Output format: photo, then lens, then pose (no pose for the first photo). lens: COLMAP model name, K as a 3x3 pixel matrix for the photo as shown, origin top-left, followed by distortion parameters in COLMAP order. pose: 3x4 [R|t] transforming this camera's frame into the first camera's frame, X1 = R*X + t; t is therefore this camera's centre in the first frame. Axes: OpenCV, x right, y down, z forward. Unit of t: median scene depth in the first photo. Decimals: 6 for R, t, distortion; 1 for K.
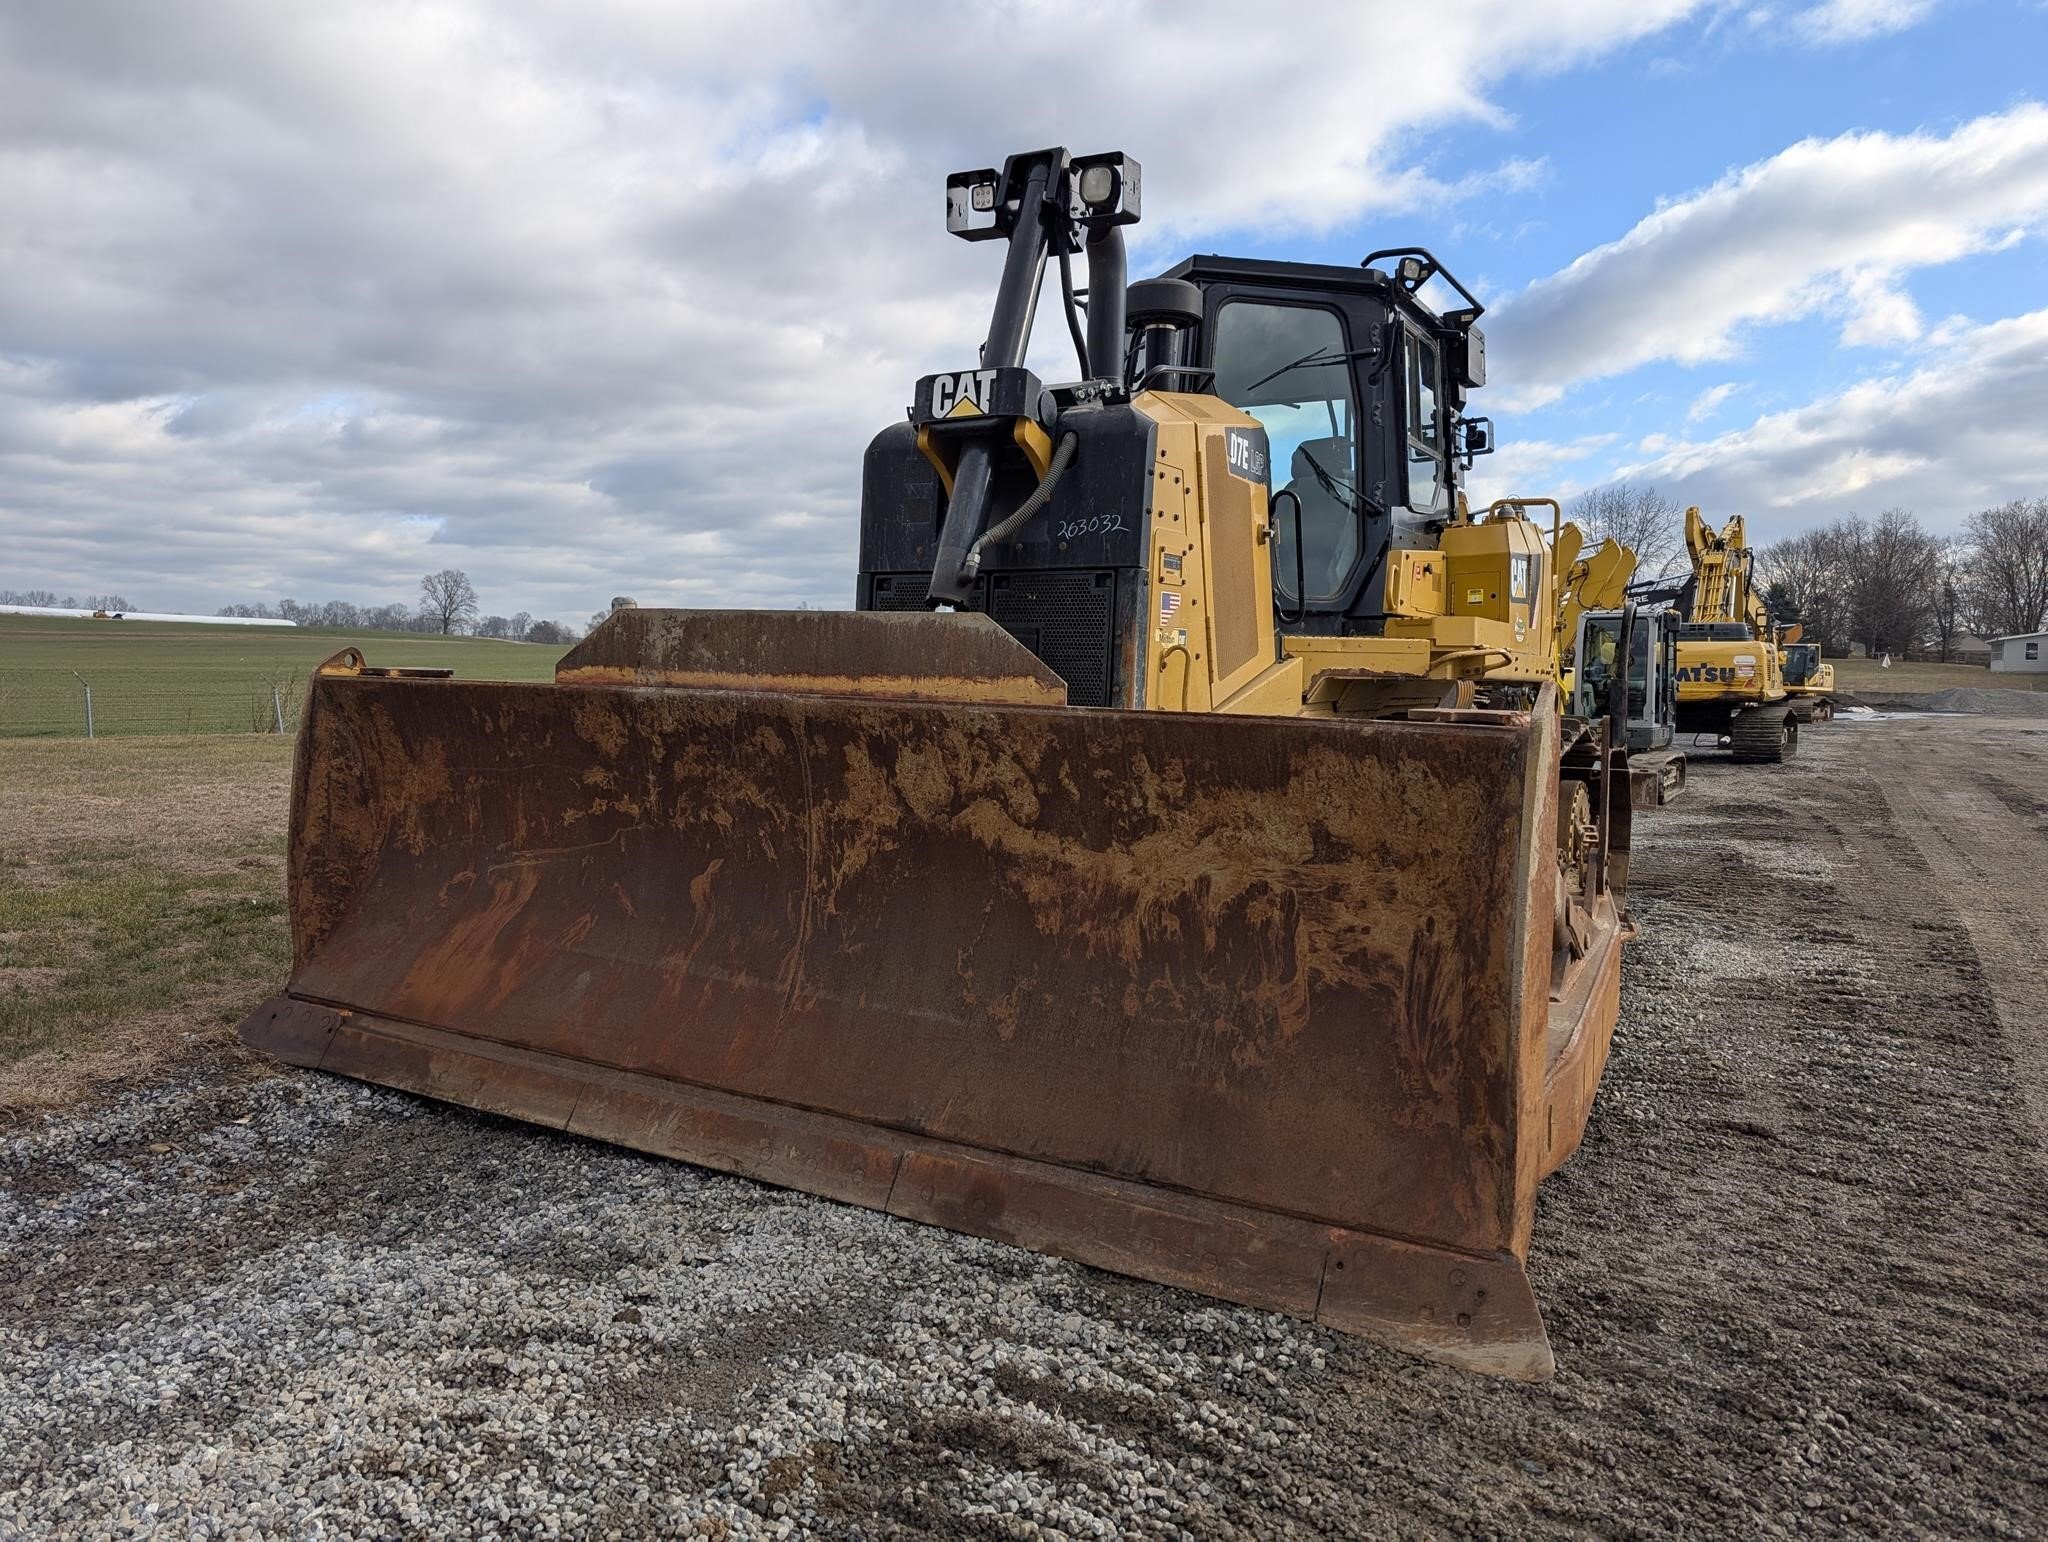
lens RADIAL K [[1457.5, 0, 1021.1], [0, 1457.5, 691.5], [0, 0, 1]] dist [0.097388, -0.252589]
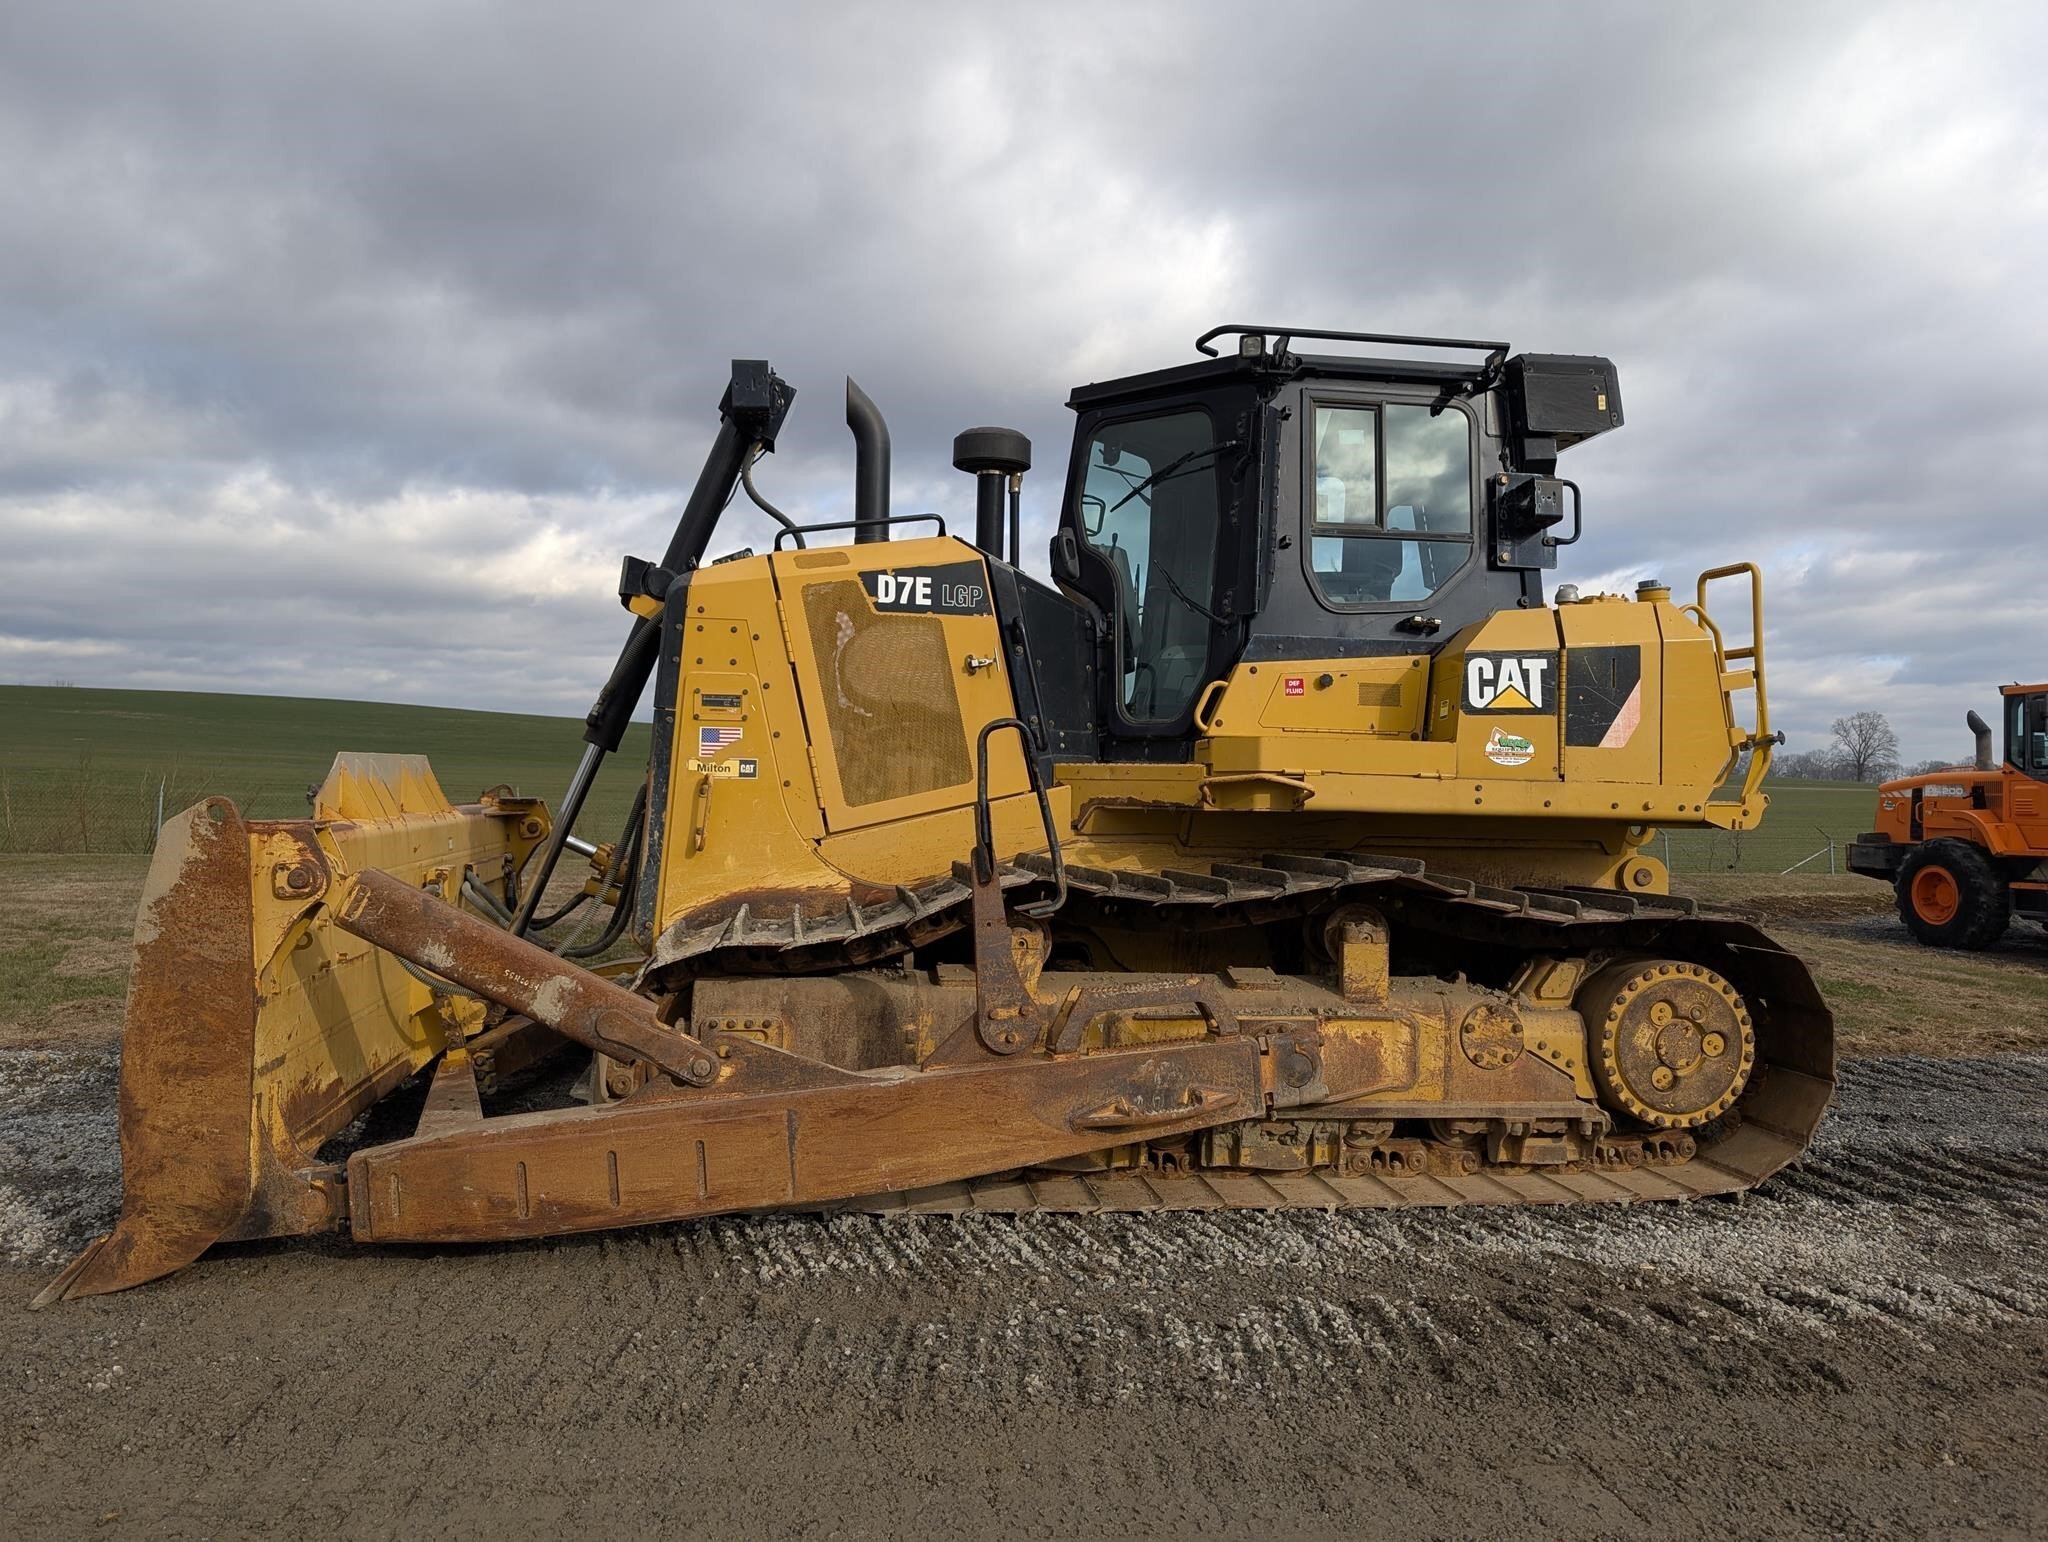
lens RADIAL K [[1487.5, 0, 1012.5], [0, 1487.5, 692.6], [0, 0, 1]] dist [0.013245, -0.000368]
pose [[0.613631, -0.057726, -0.787480, 0.941854], [-0.018605, 0.995990, -0.087508, 0.001578], [0.789374, 0.068349, 0.610096, 0.383323]]
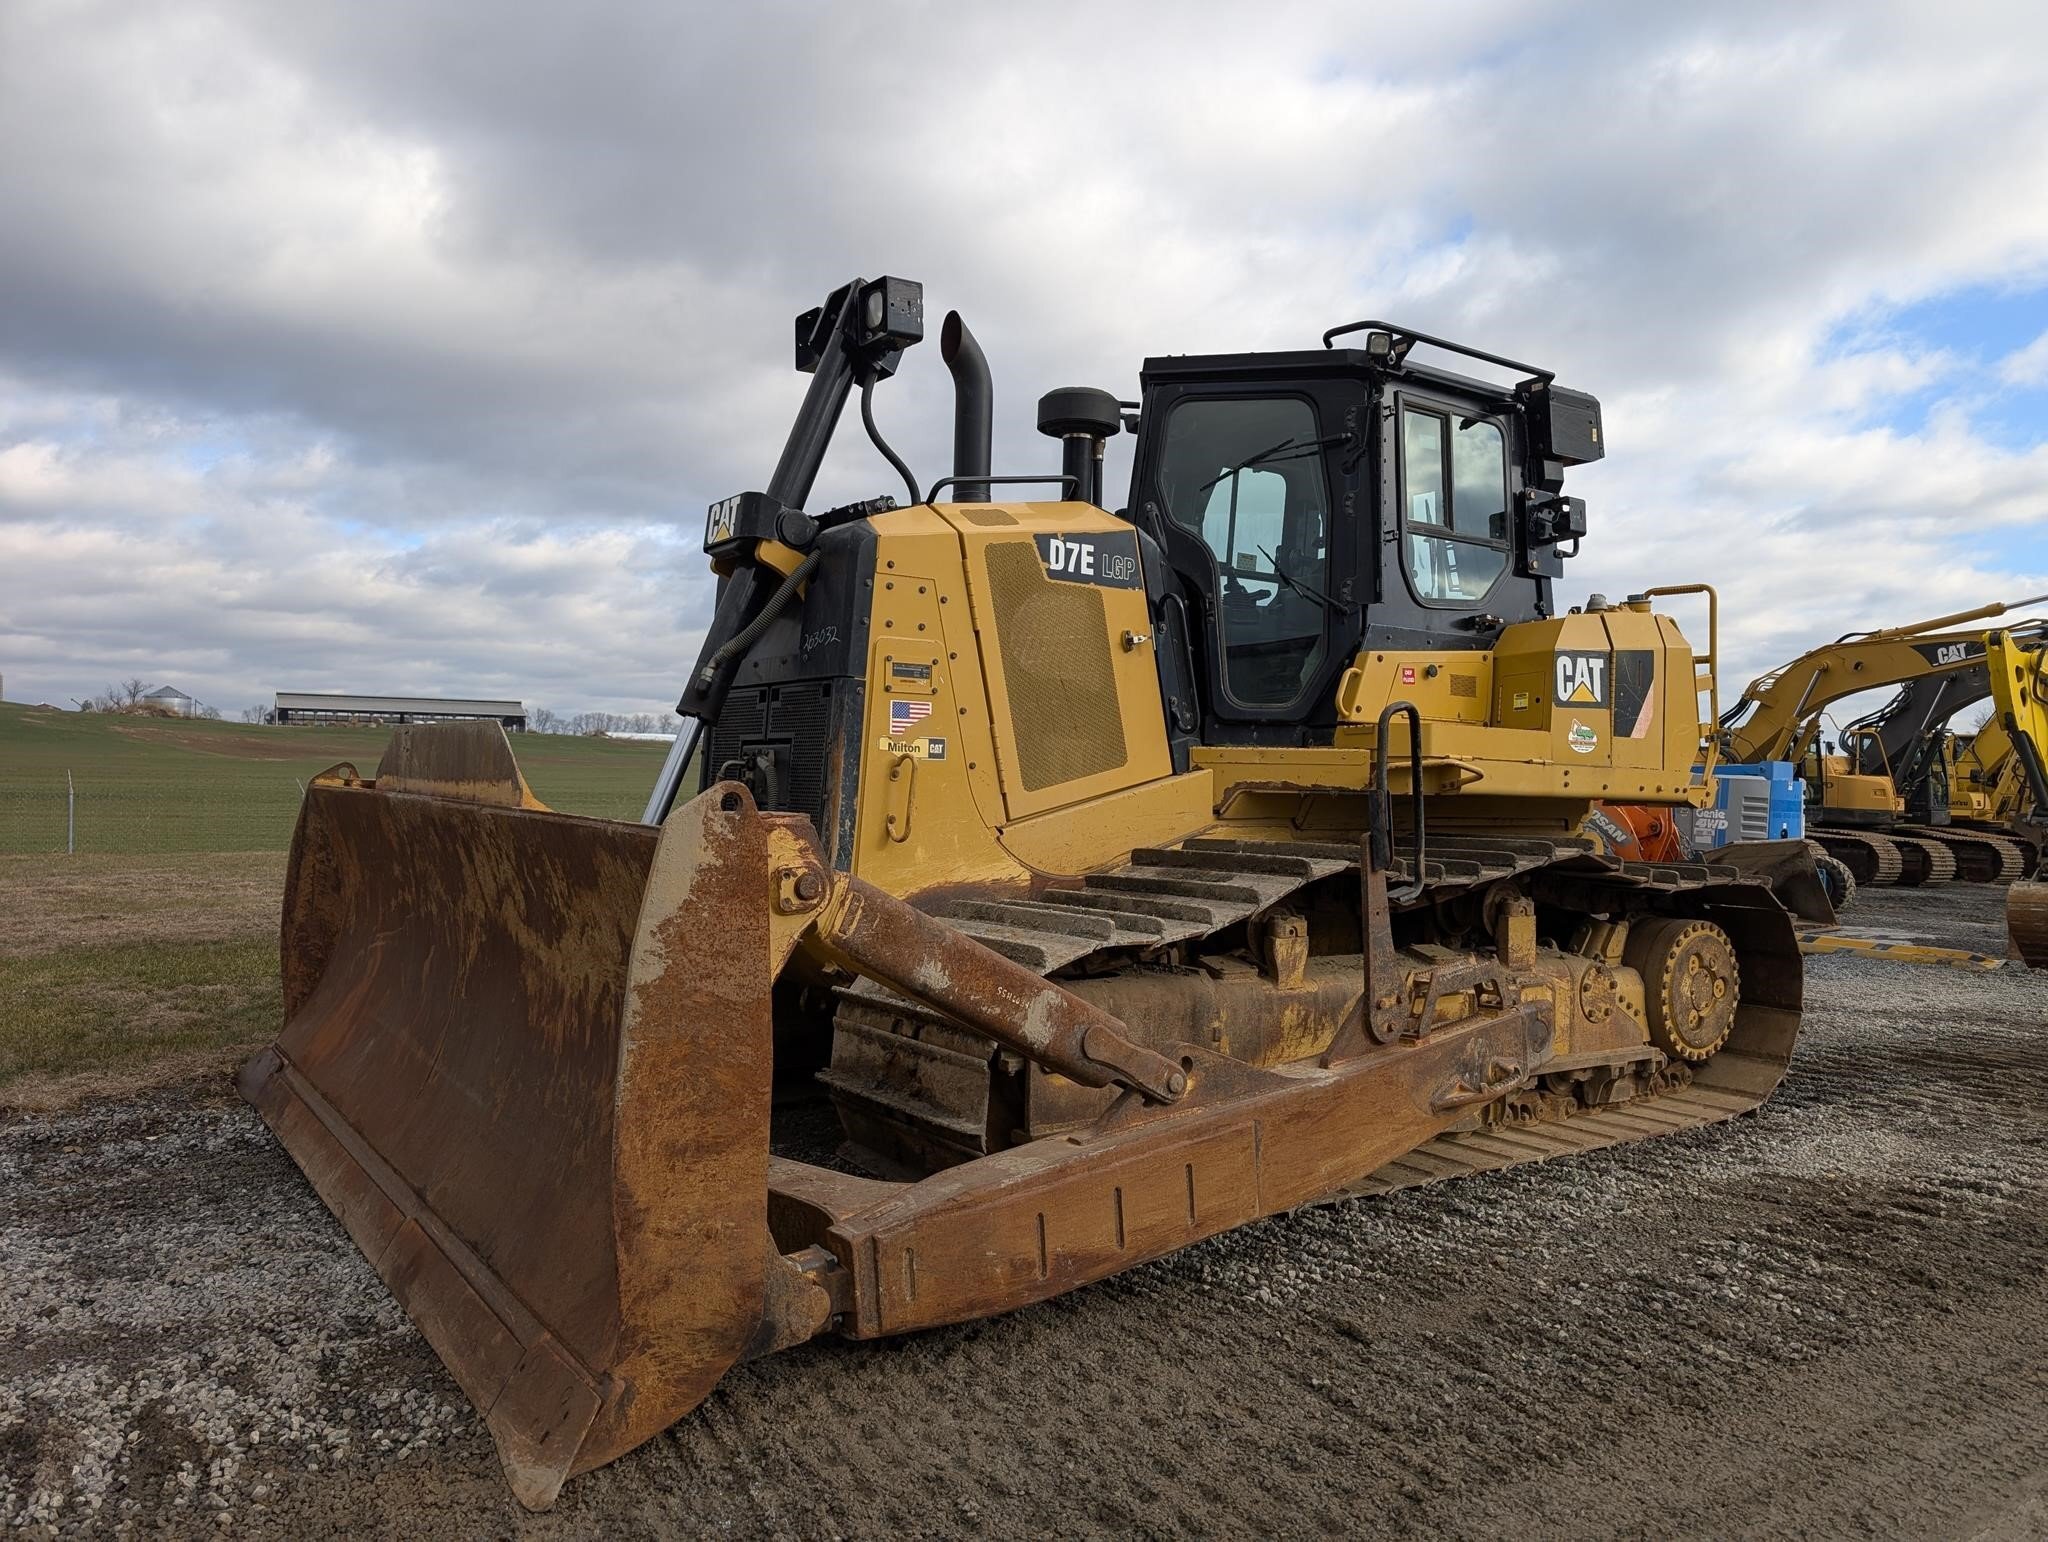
lens RADIAL K [[1472.7, 0, 1039.1], [0, 1472.7, 727.2], [0, 0, 1]] dist [0.016915, 0.001597]
pose [[0.908837, -0.015077, -0.416878, 0.488007], [-0.010109, 0.998257, -0.058141, 0.005585], [0.417028, 0.057055, 0.907101, 0.105139]]
